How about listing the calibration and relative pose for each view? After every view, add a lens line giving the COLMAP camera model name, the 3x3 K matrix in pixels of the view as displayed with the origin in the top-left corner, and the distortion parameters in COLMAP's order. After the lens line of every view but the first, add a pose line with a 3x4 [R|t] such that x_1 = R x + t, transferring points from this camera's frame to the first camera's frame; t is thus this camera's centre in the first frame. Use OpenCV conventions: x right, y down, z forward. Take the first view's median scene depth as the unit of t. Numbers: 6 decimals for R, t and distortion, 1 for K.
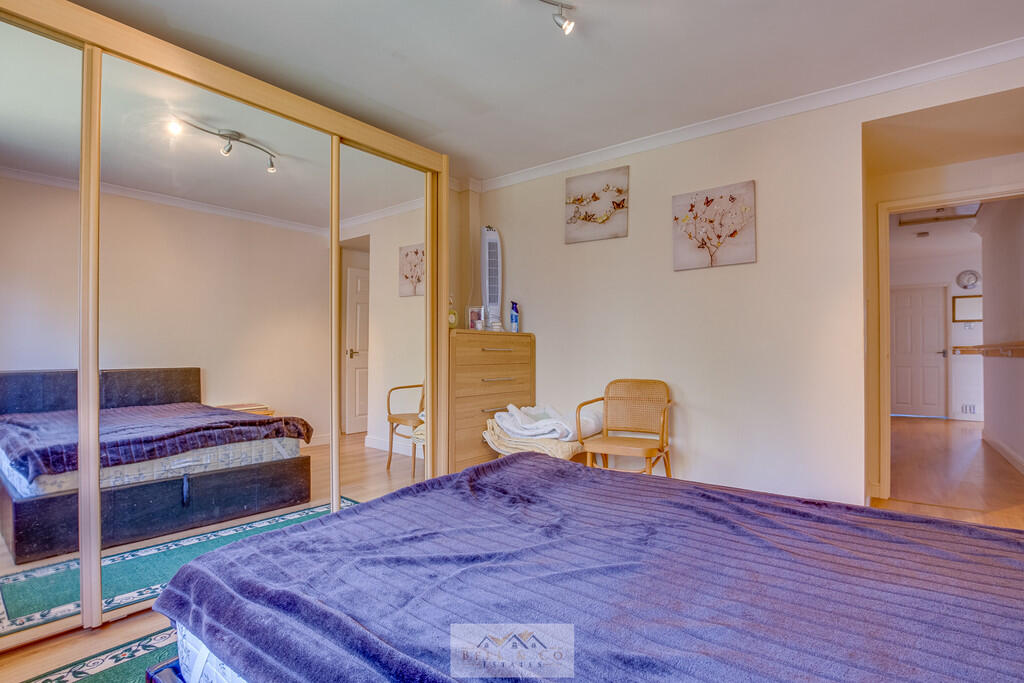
lens RADIAL K [[495.8, 0, 514.3], [0, 495.8, 346.7], [0, 0, 1]] dist [-0.002867, 0.000018]
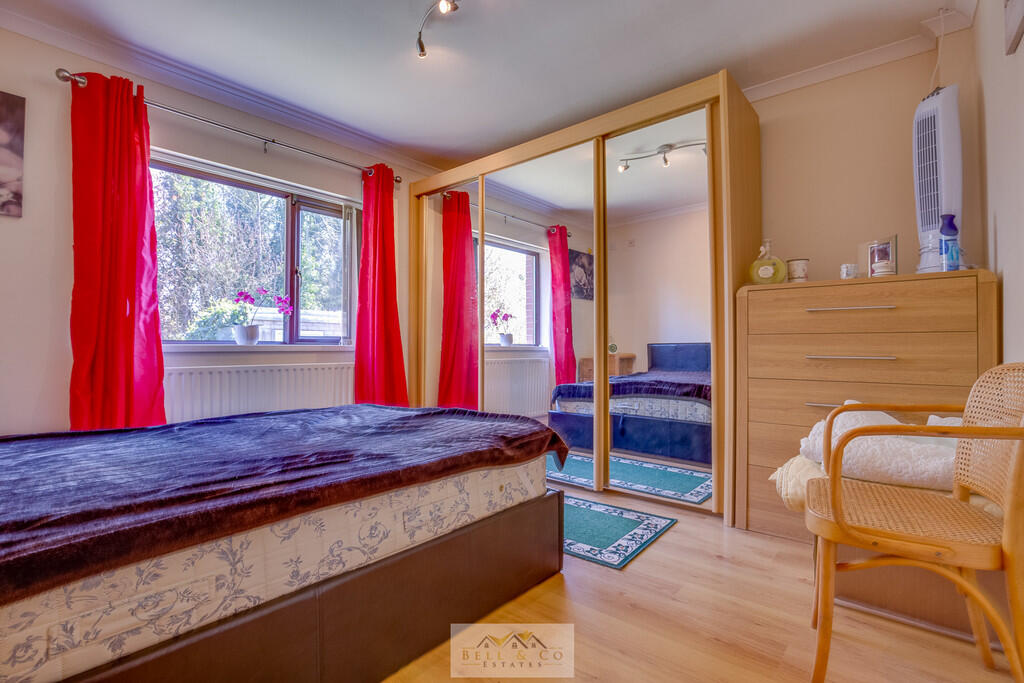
lens RADIAL K [[471.7, 0, 516.6], [0, 471.7, 340.8], [0, 0, 1]] dist [-0.003036, -0.000333]
pose [[-0.027499, -0.000924, -0.999621, 0.619845], [0.017565, 0.999845, -0.001407, 0.043491], [0.999468, -0.017597, -0.027478, 0.675200]]
